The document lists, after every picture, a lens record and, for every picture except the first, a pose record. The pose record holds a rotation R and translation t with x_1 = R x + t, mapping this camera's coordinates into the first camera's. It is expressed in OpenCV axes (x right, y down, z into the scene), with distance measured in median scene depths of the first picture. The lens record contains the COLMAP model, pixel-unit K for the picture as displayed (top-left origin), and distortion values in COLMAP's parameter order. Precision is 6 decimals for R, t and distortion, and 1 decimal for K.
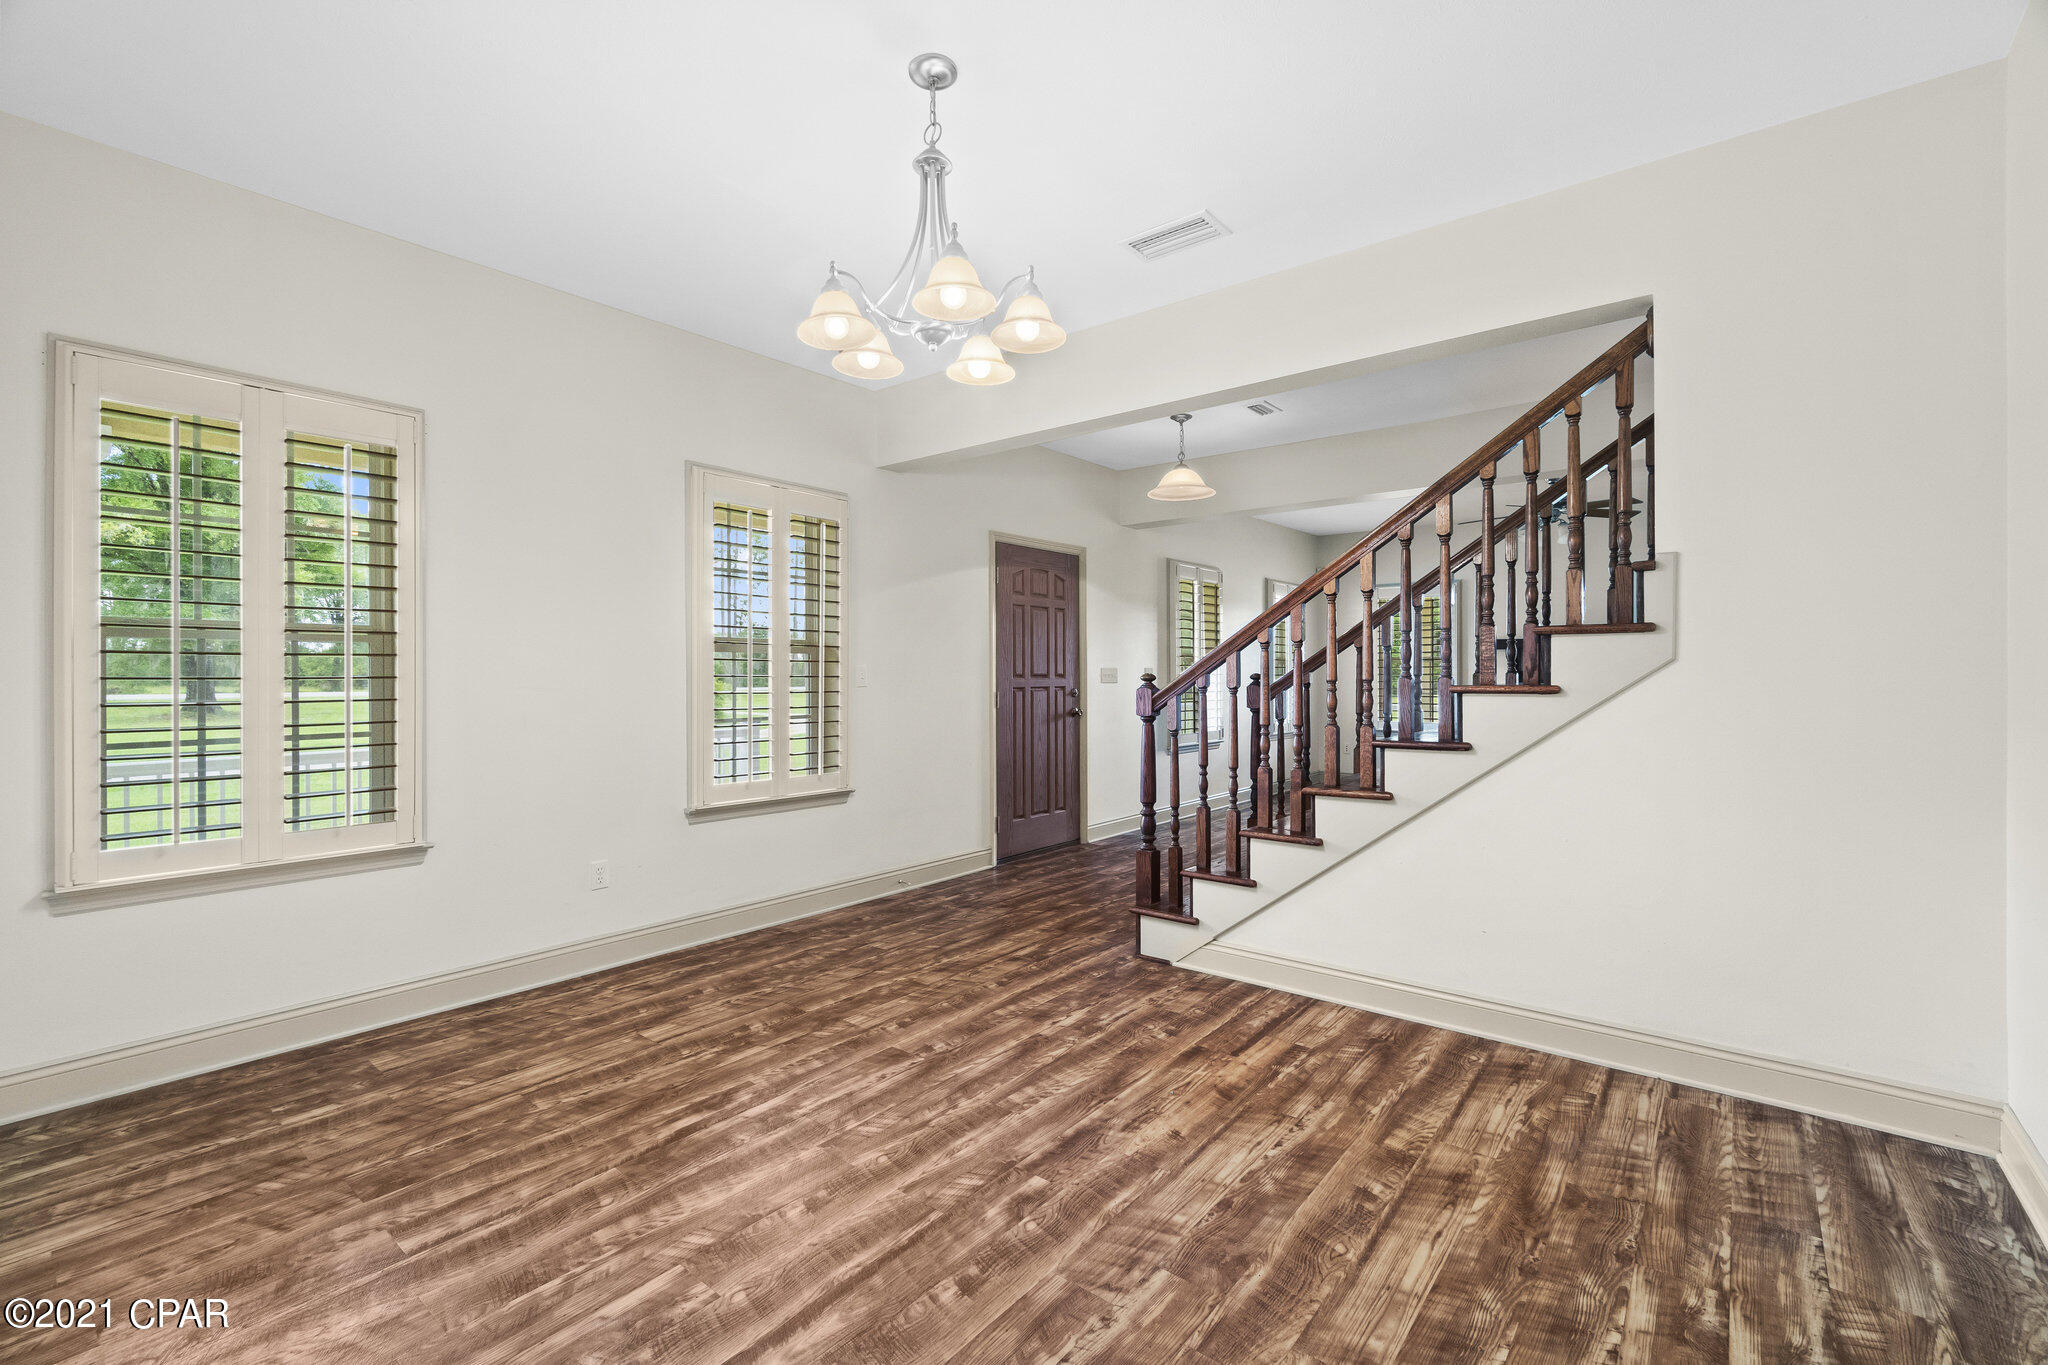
lens RADIAL K [[885.6, 0, 1031.7], [0, 885.6, 684.2], [0, 0, 1]] dist [-0.003744, 0.000081]
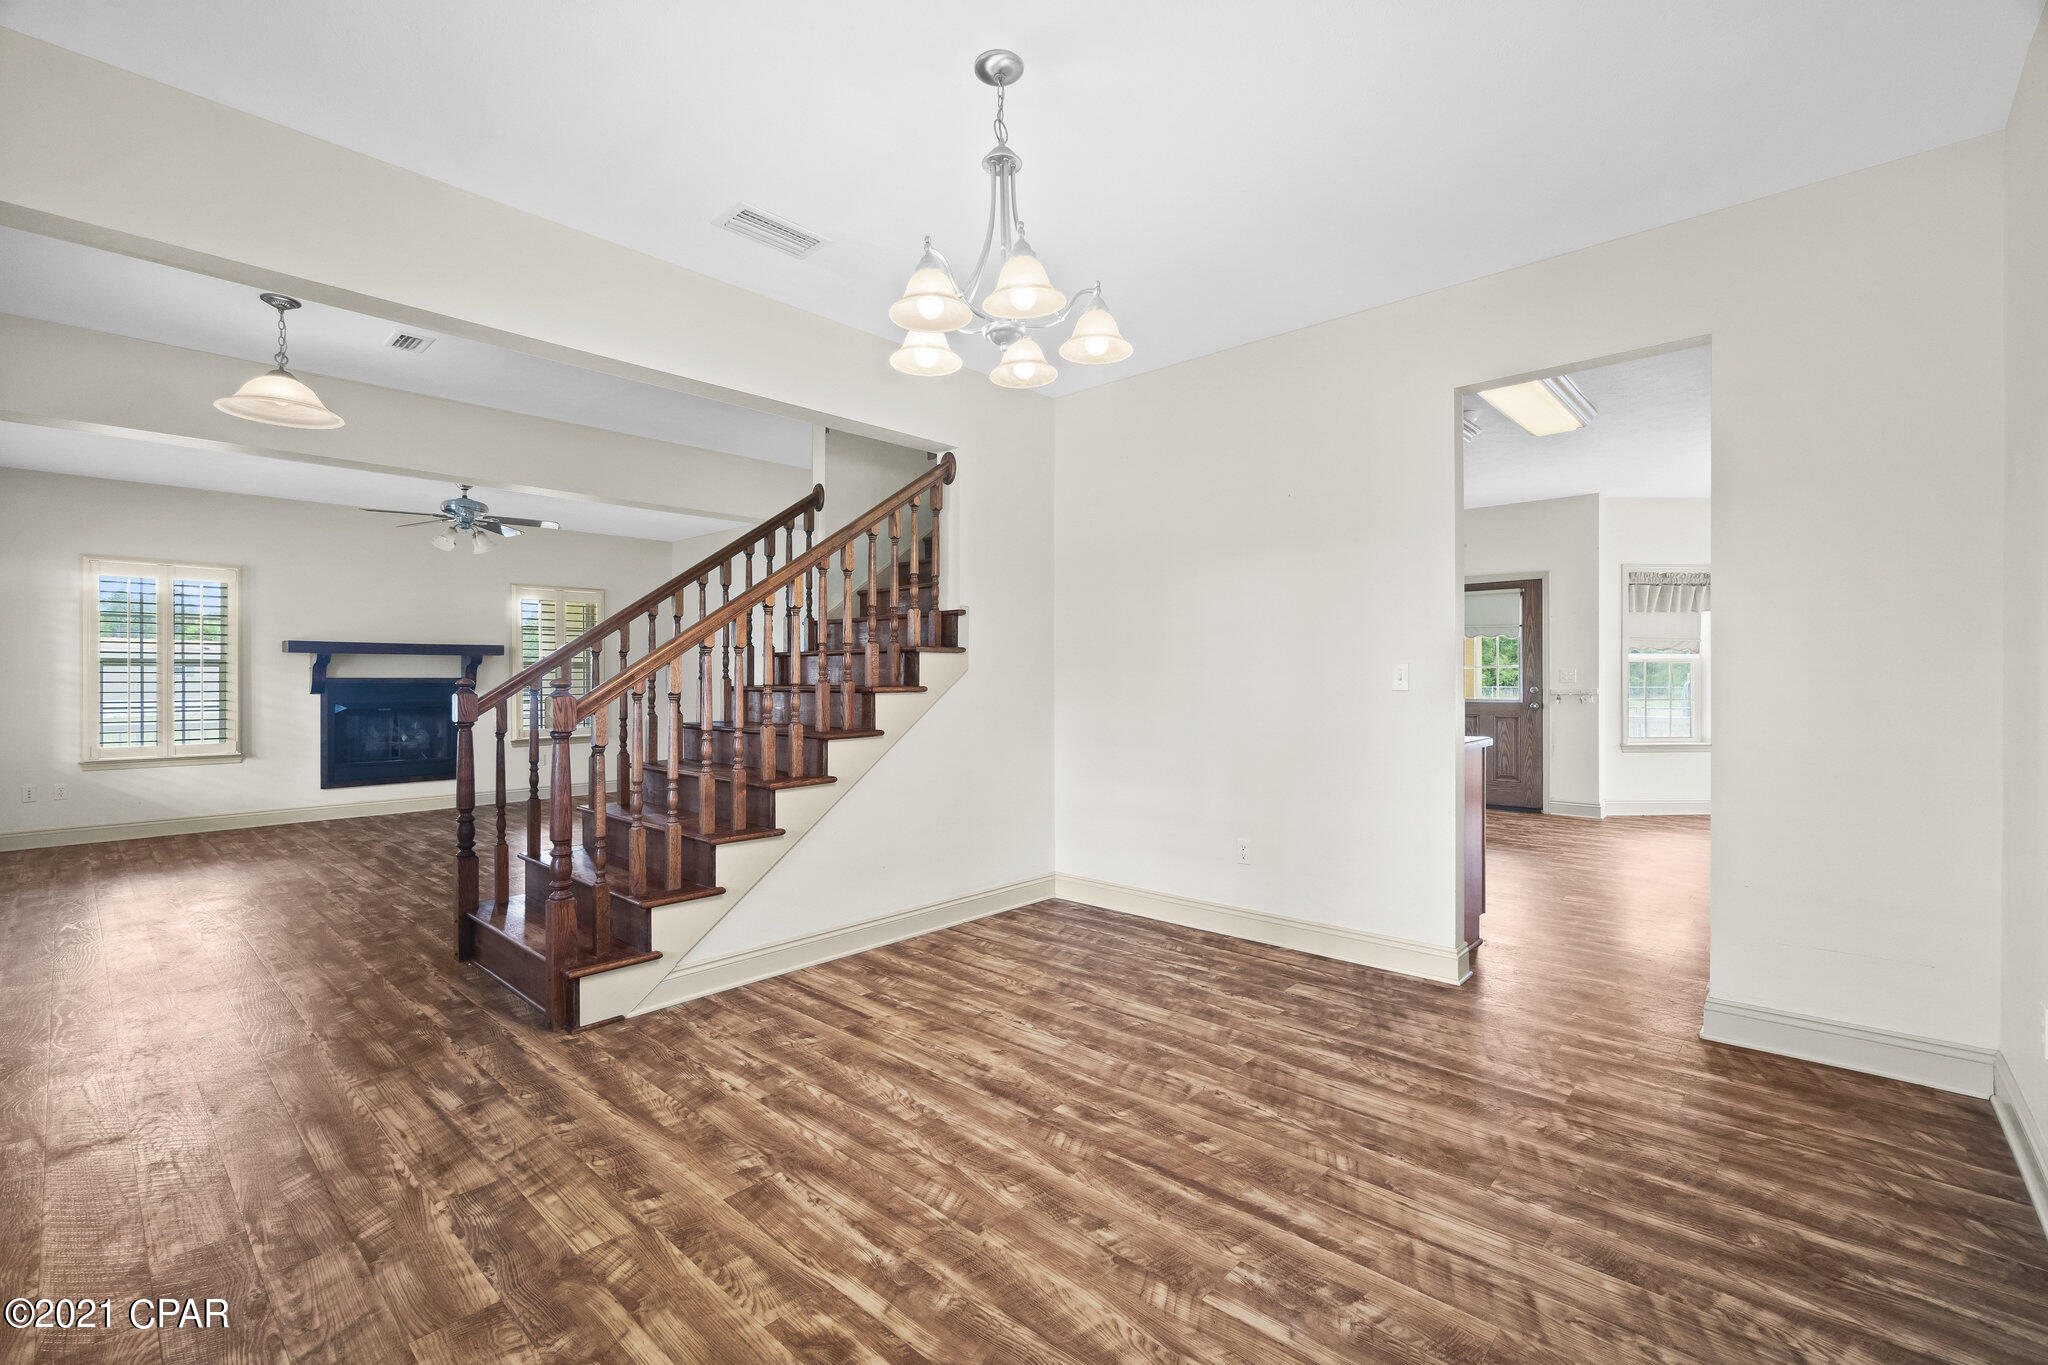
lens RADIAL K [[885.6, 0, 1031.7], [0, 885.6, 684.2], [0, 0, 1]] dist [-0.003744, 0.000081]
pose [[0.057590, -0.004996, 0.998328, -0.924904], [0.014155, 0.999891, 0.004187, -0.004184], [-0.998240, 0.013891, 0.057654, 0.767961]]
